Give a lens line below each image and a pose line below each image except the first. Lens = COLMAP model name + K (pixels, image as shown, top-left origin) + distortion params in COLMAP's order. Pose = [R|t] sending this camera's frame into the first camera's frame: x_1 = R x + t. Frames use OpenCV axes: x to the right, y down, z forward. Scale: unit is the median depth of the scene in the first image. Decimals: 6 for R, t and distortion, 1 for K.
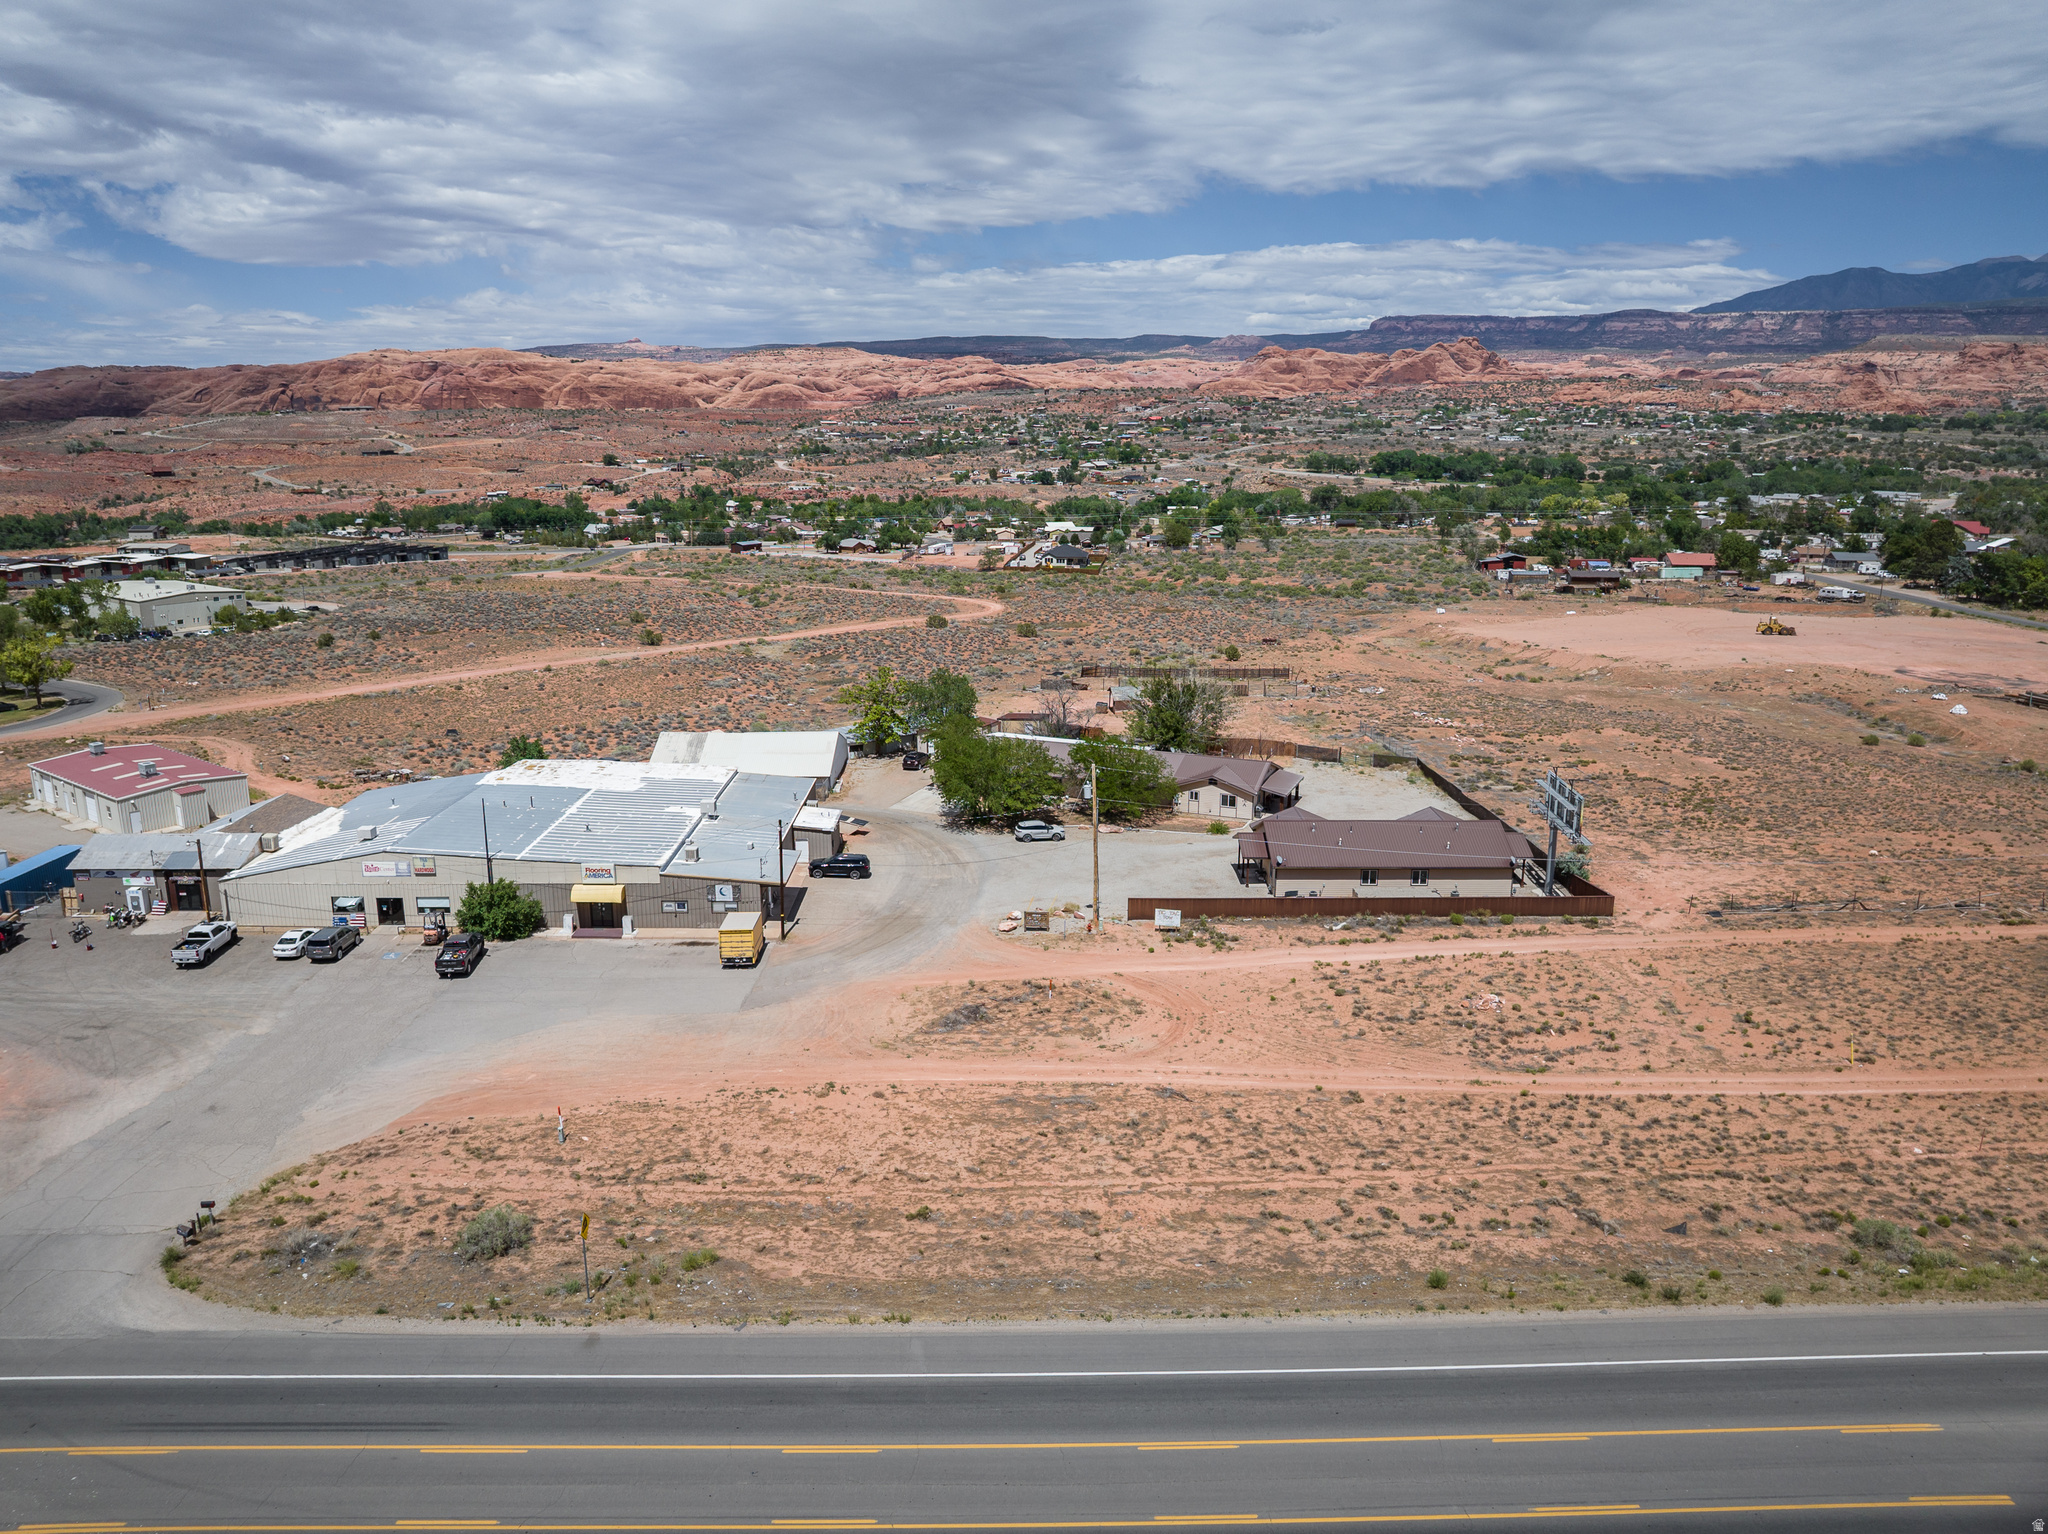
lens RADIAL K [[1441.9, 0, 1013.7], [0, 1441.9, 762.6], [0, 0, 1]] dist [-0.053586, 0.021503]
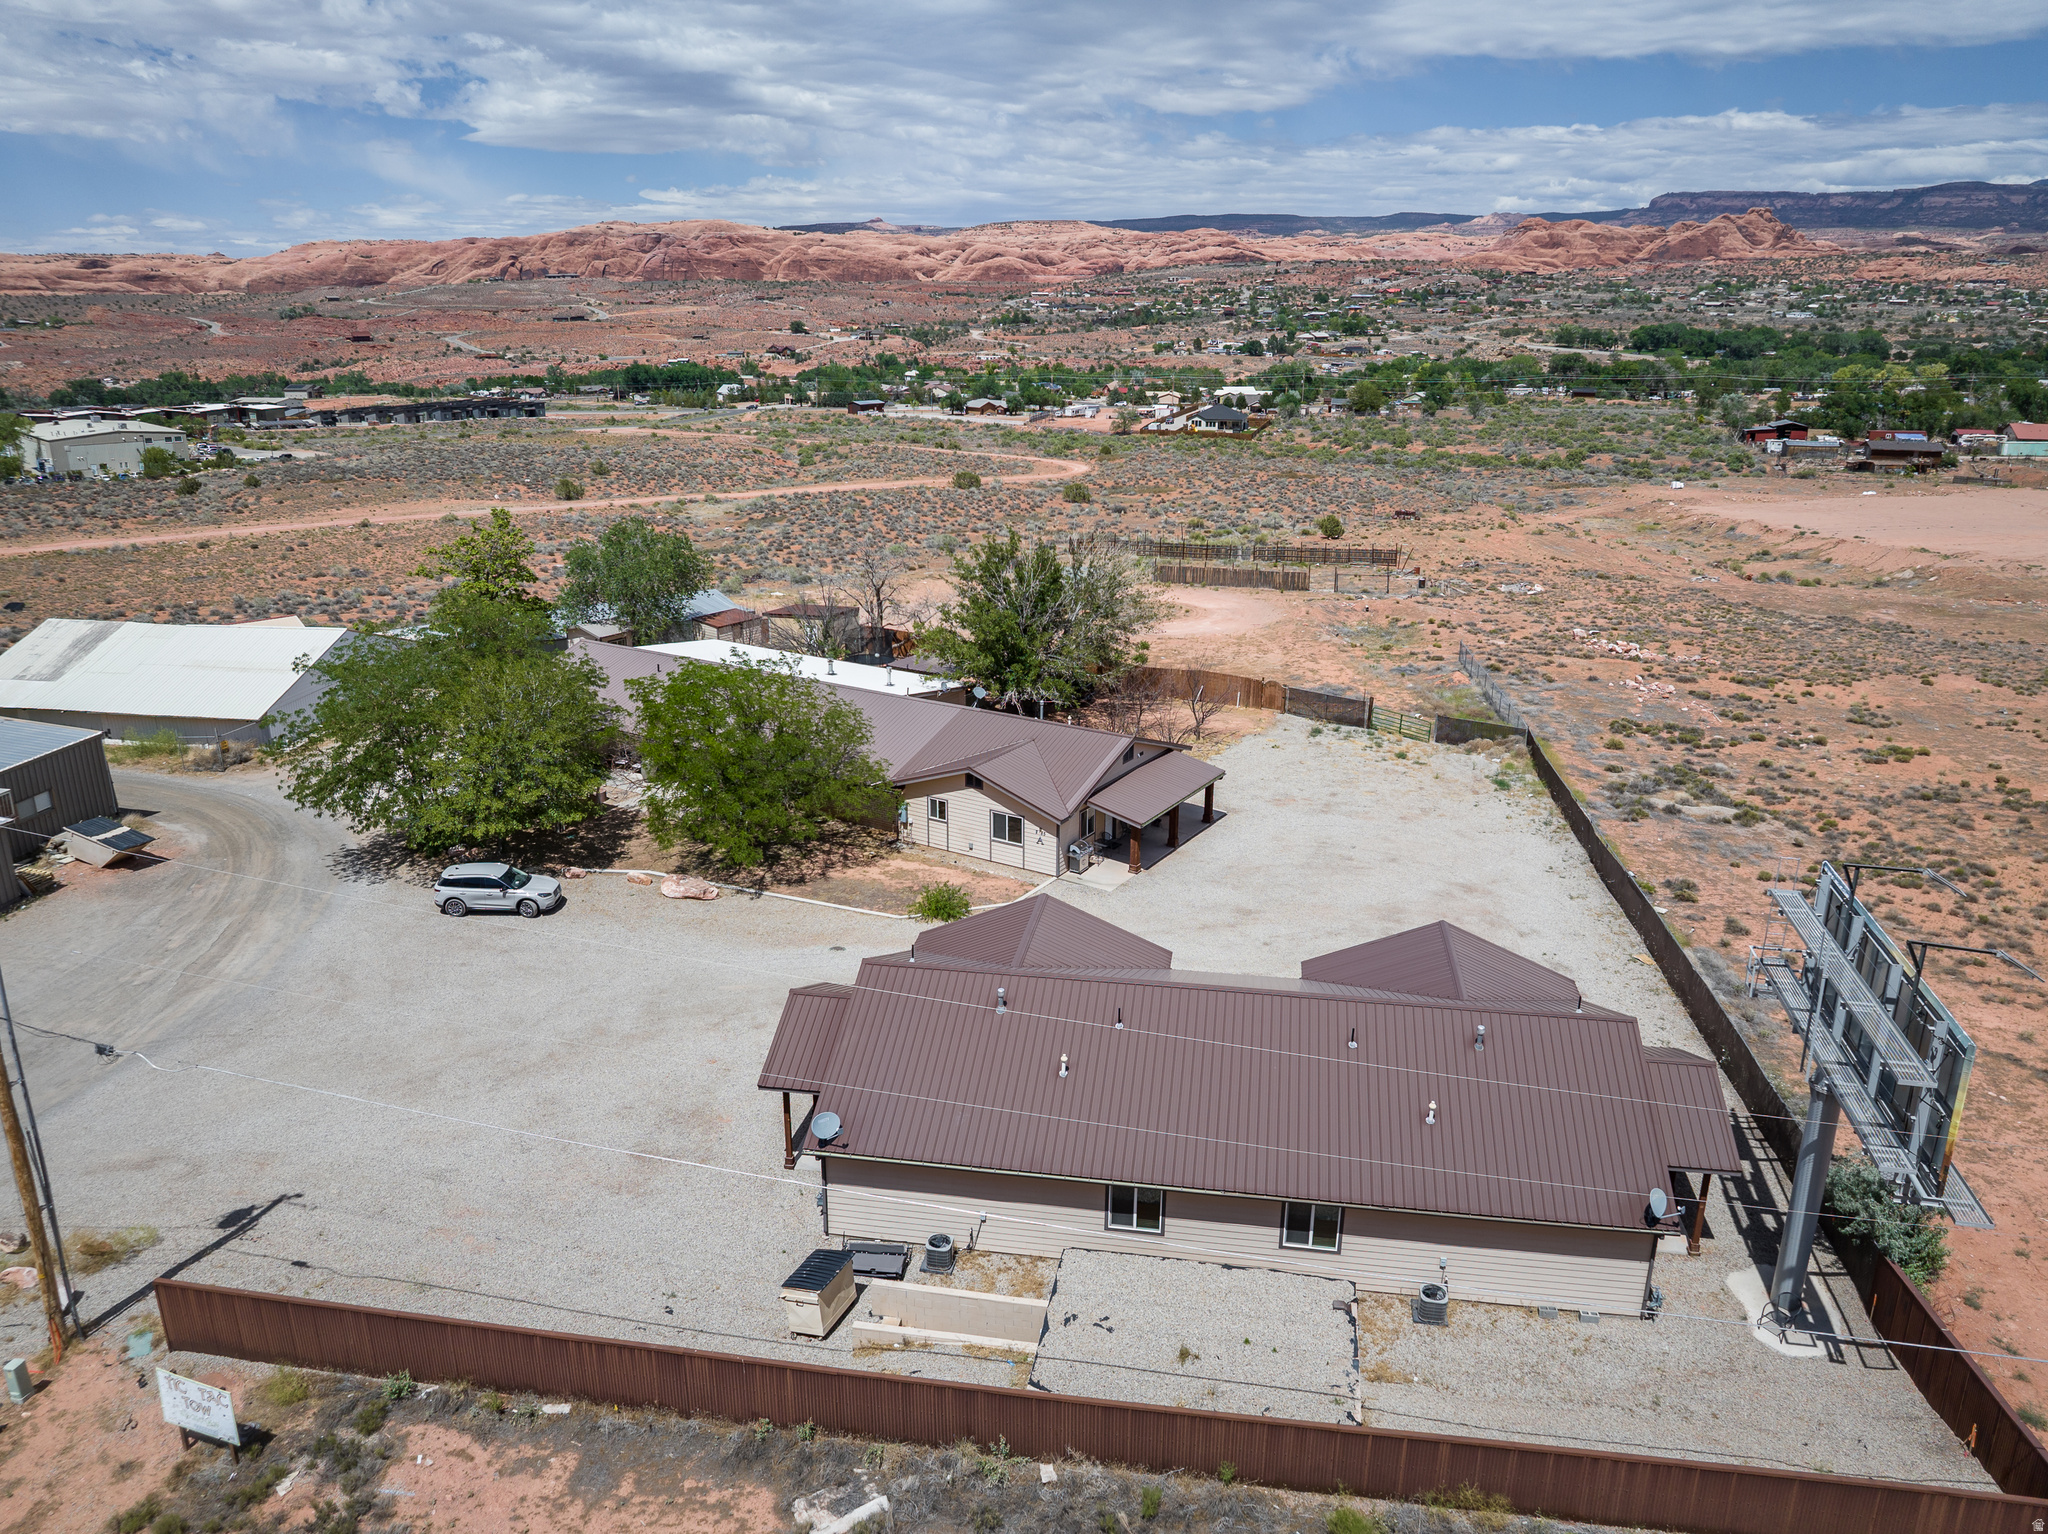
lens RADIAL K [[1441.9, 0, 1018.0], [0, 1441.9, 753.0], [0, 0, 1]] dist [-0.053586, 0.021503]
pose [[0.987057, 0.049633, -0.152498, 0.048402], [-0.039003, 0.996647, 0.071927, -0.005876], [0.155556, -0.065048, 0.985683, 0.131266]]
